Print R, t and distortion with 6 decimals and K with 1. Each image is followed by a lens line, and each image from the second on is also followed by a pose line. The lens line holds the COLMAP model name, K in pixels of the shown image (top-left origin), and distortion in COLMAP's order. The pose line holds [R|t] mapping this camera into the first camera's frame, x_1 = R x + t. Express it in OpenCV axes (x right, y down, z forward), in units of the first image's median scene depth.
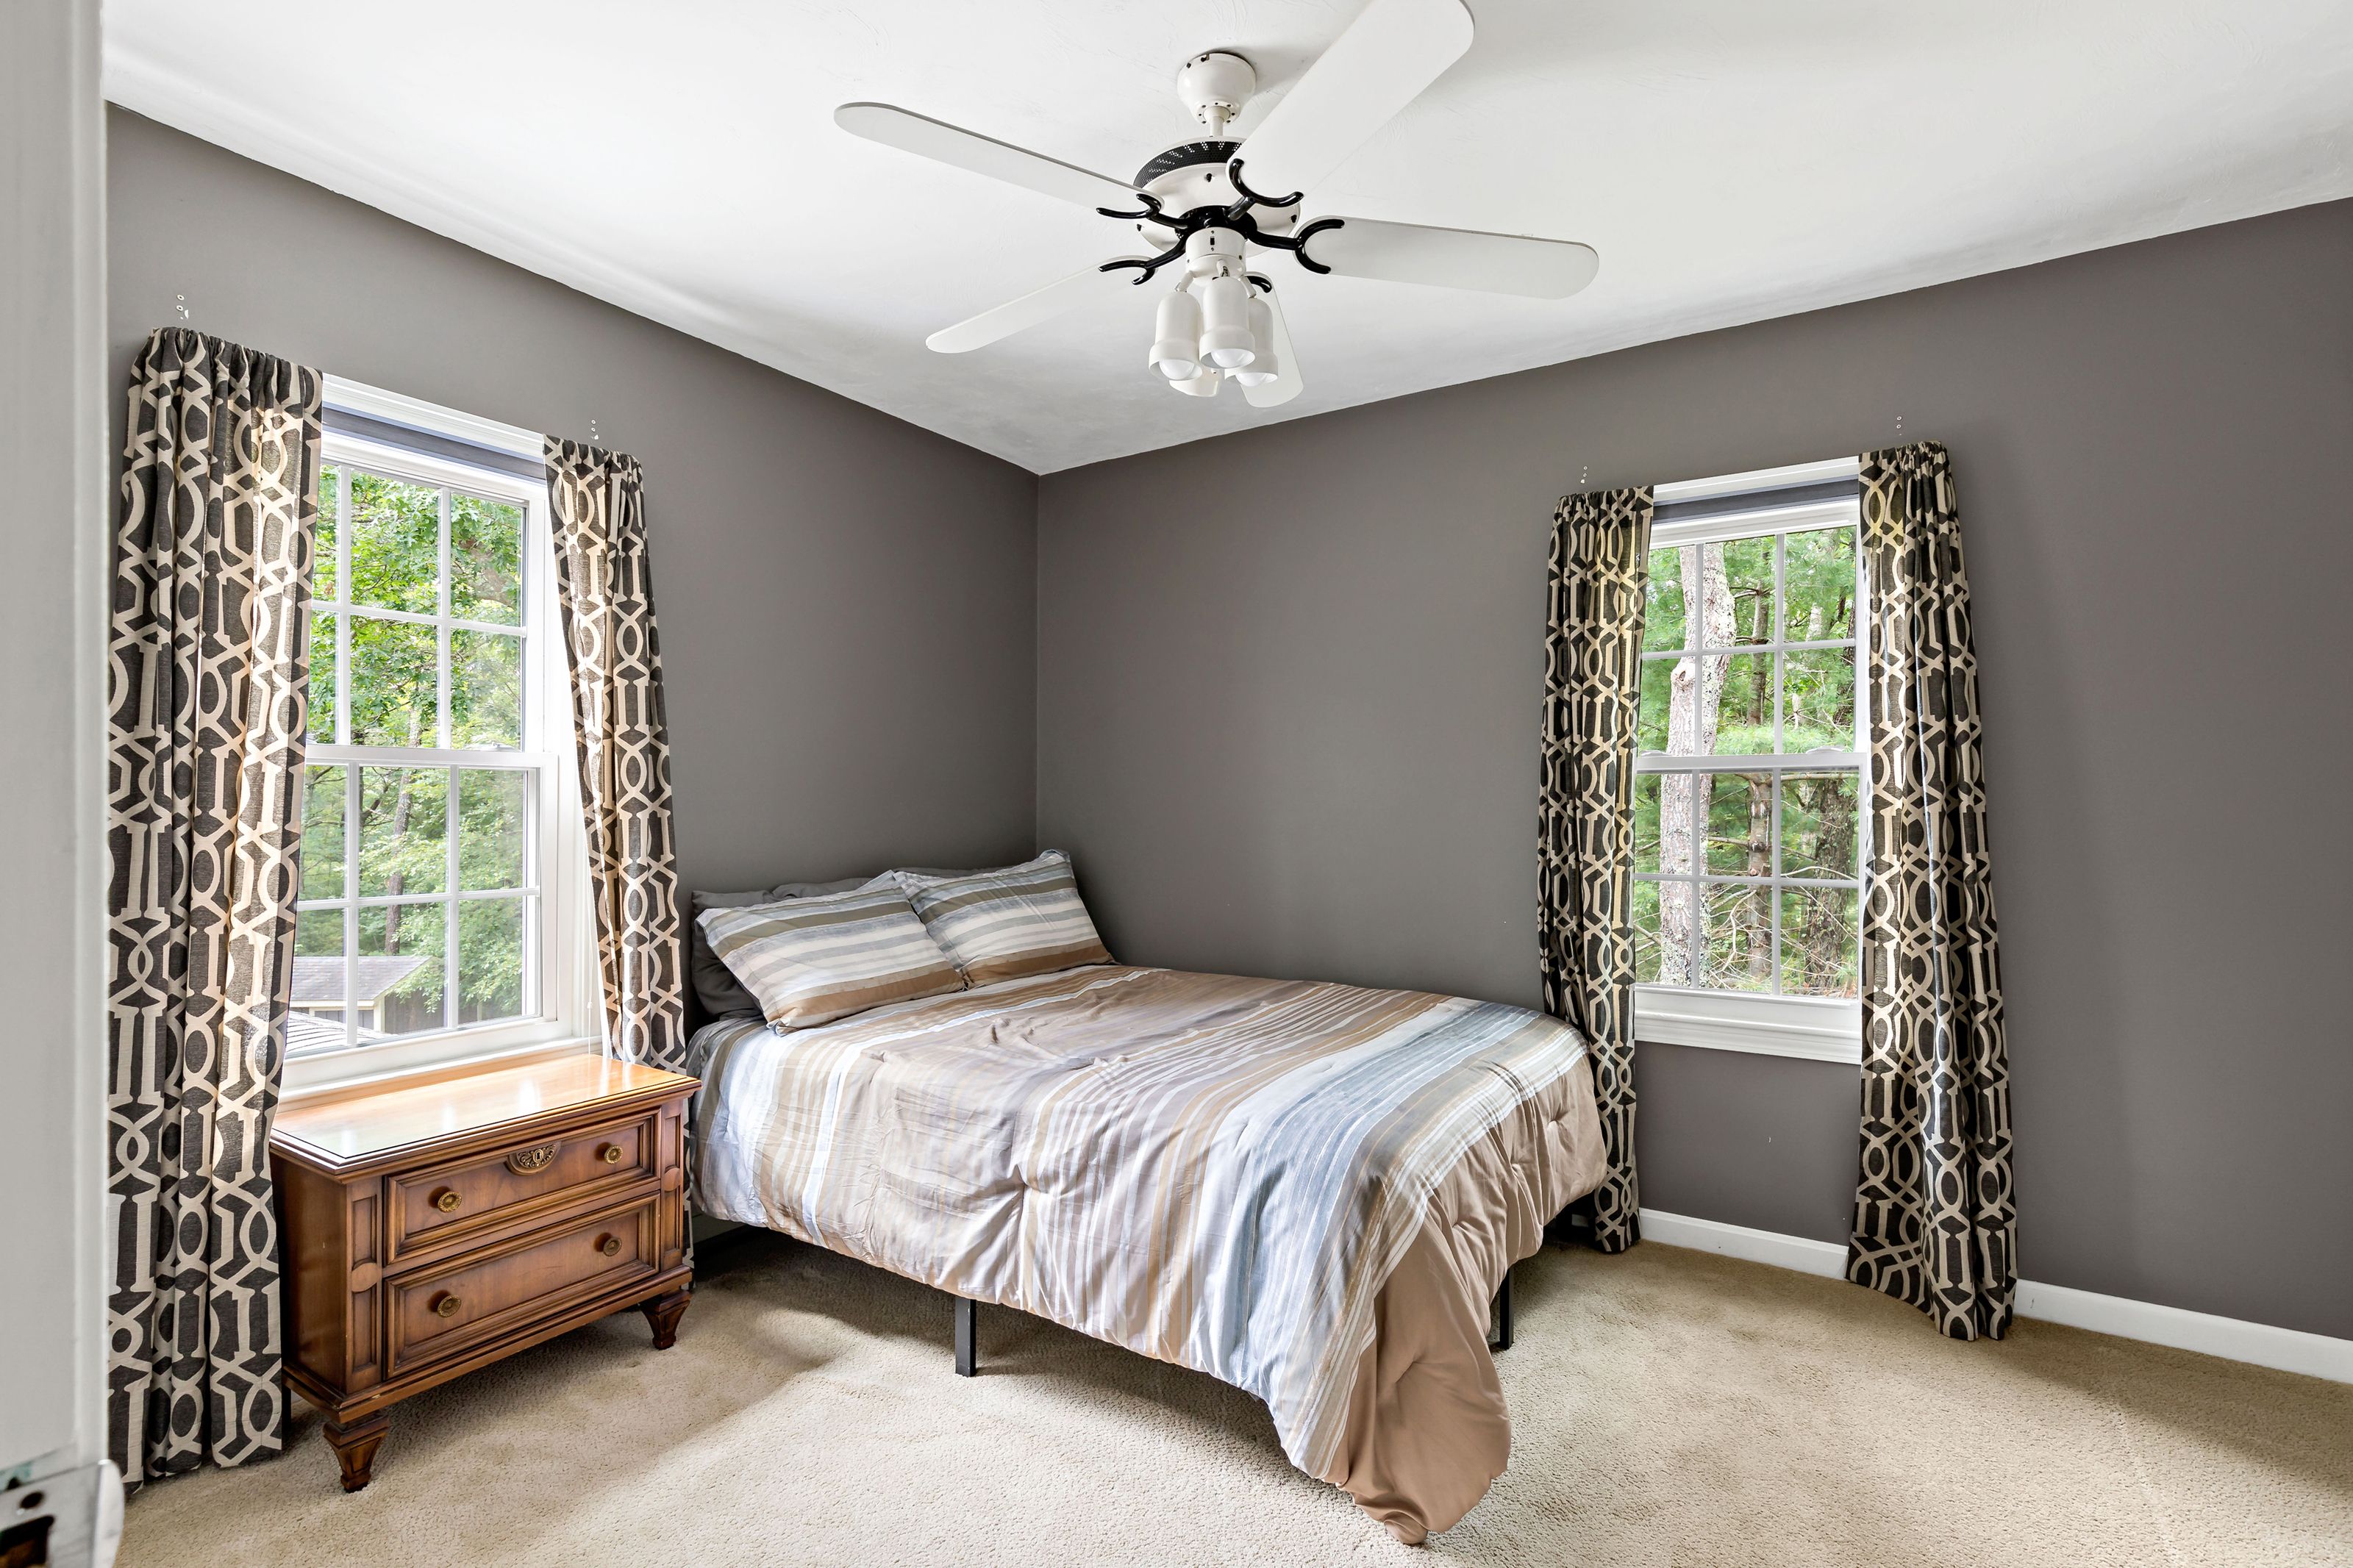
lens RADIAL K [[1078.6, 0, 1165.0], [0, 1078.6, 798.6], [0, 0, 1]] dist [0.011026, -0.003933]
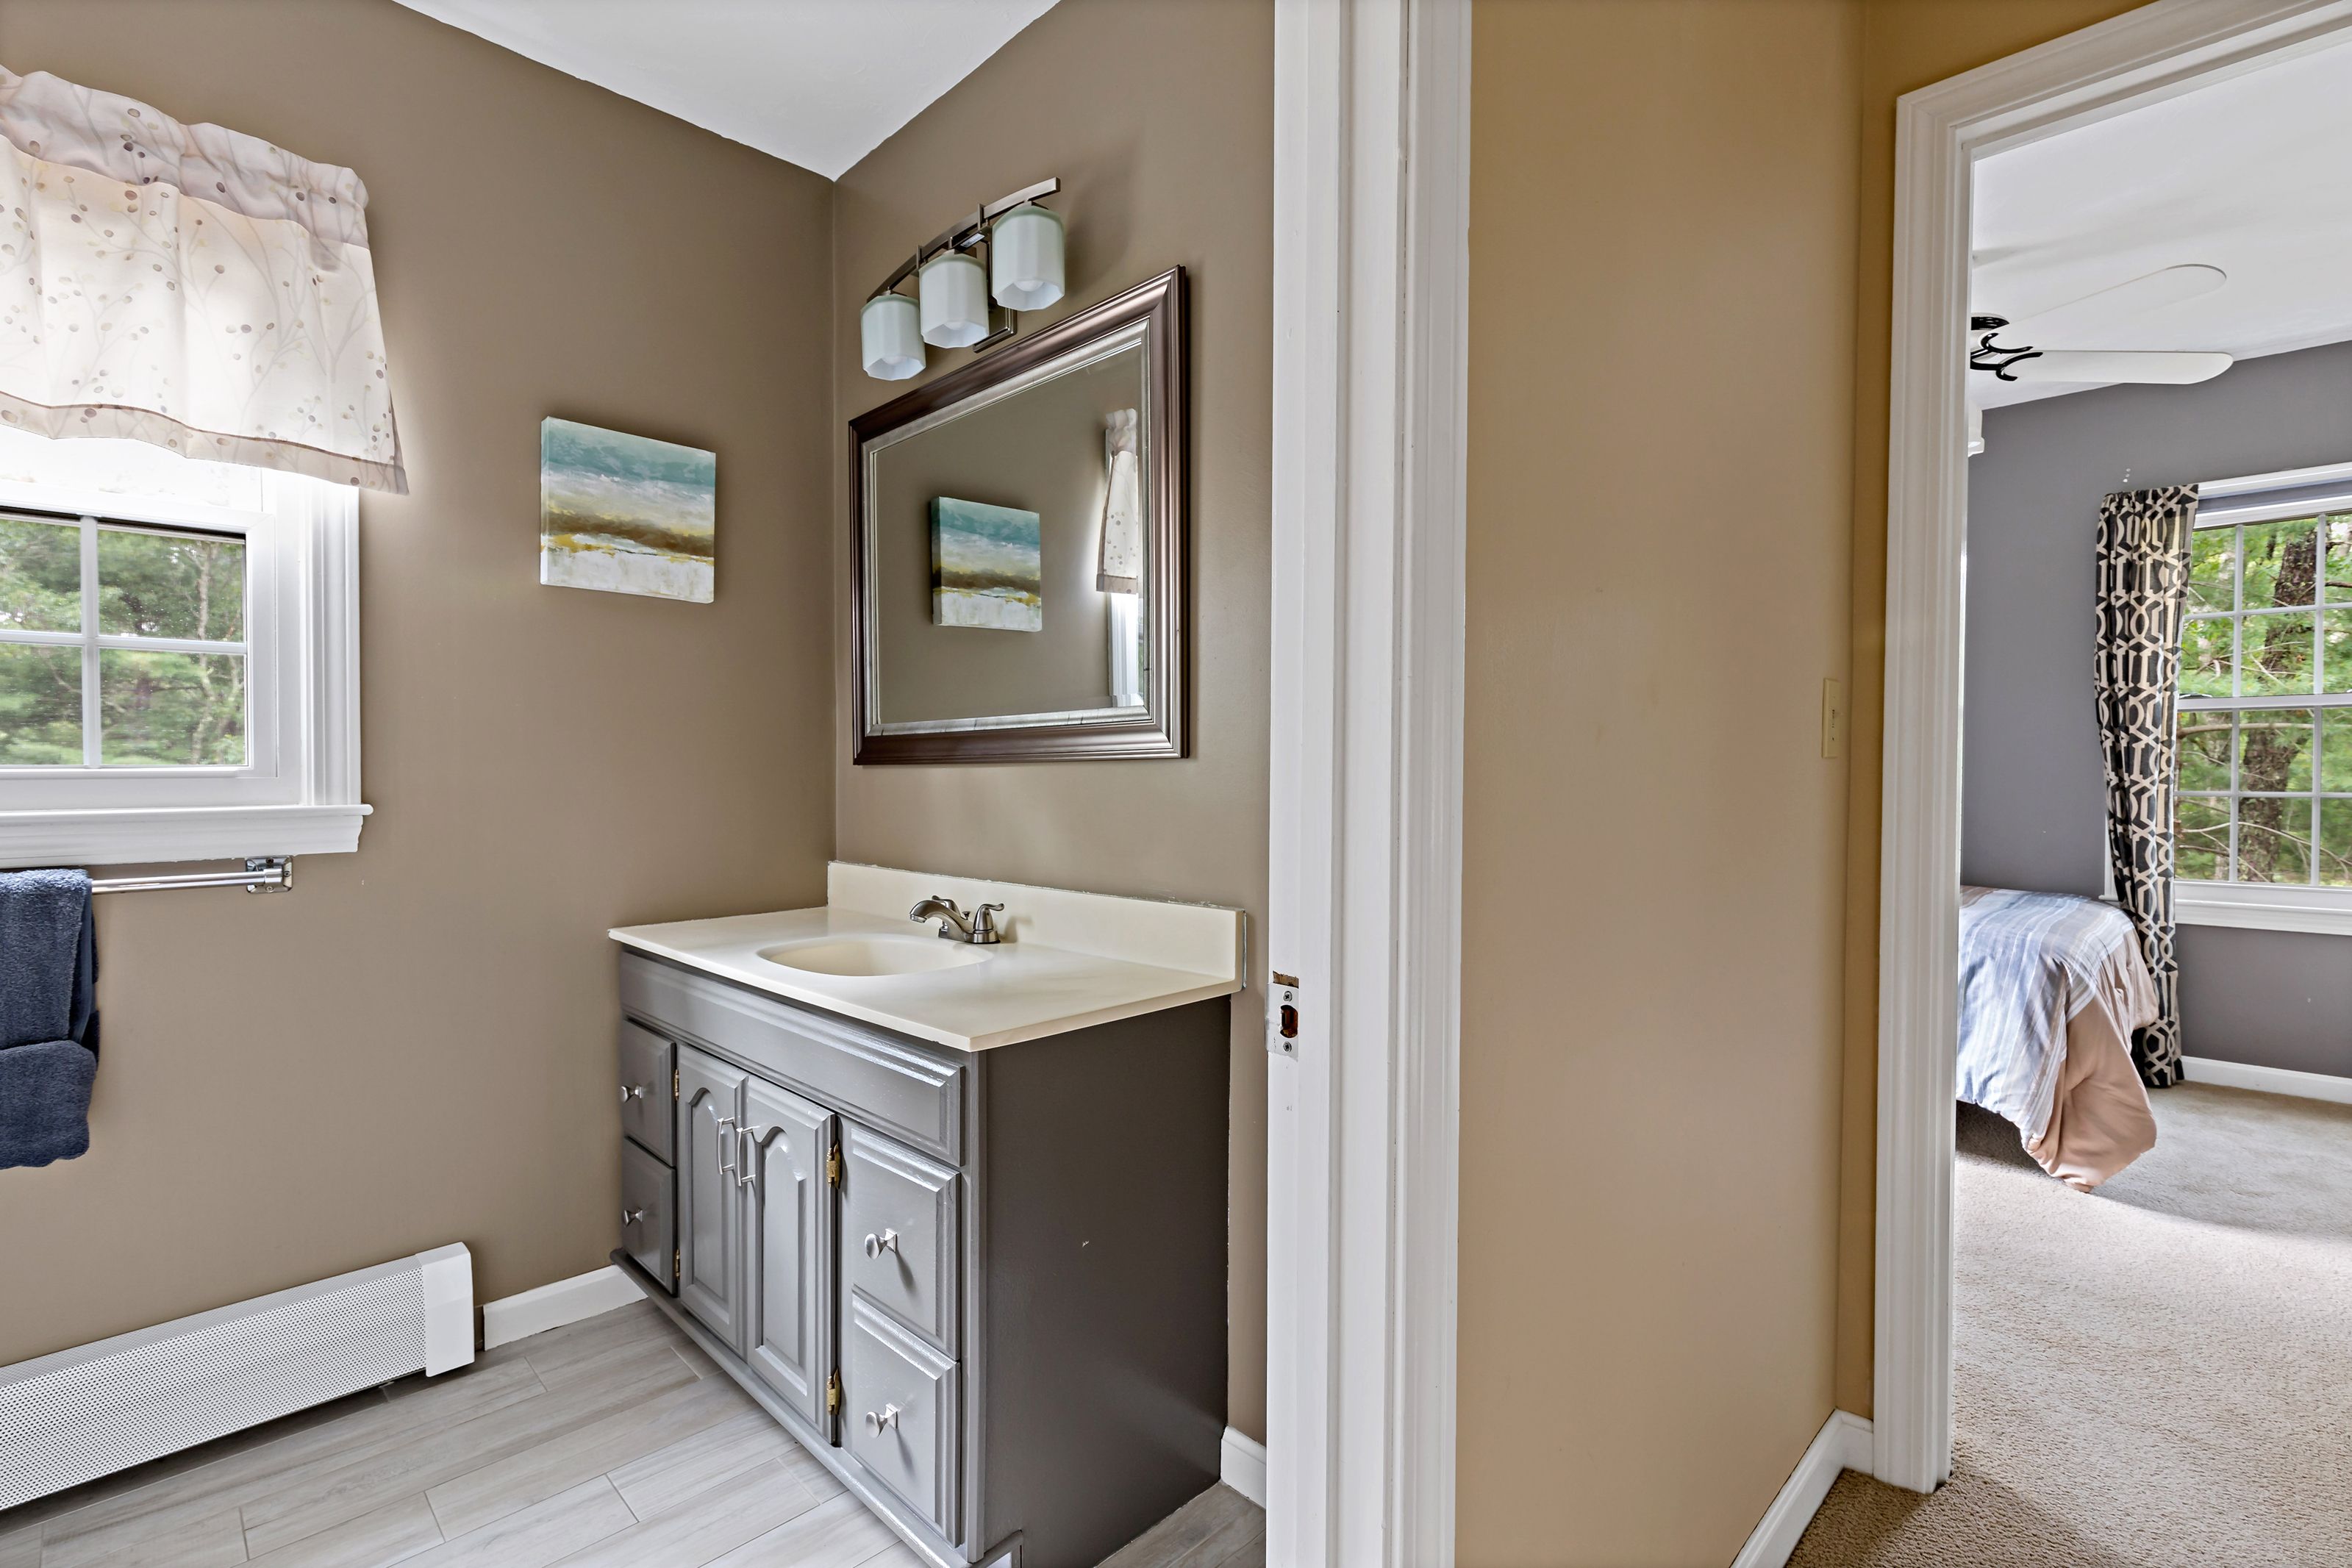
lens RADIAL K [[1078.2, 0, 1188.2], [0, 1078.2, 767.3], [0, 0, 1]] dist [0.011026, -0.003933]
pose [[0.978782, -0.002858, -0.204886, -0.442591], [0.003255, 0.999993, 0.001599, 0.037387], [0.204881, -0.002232, 0.978784, -0.486068]]
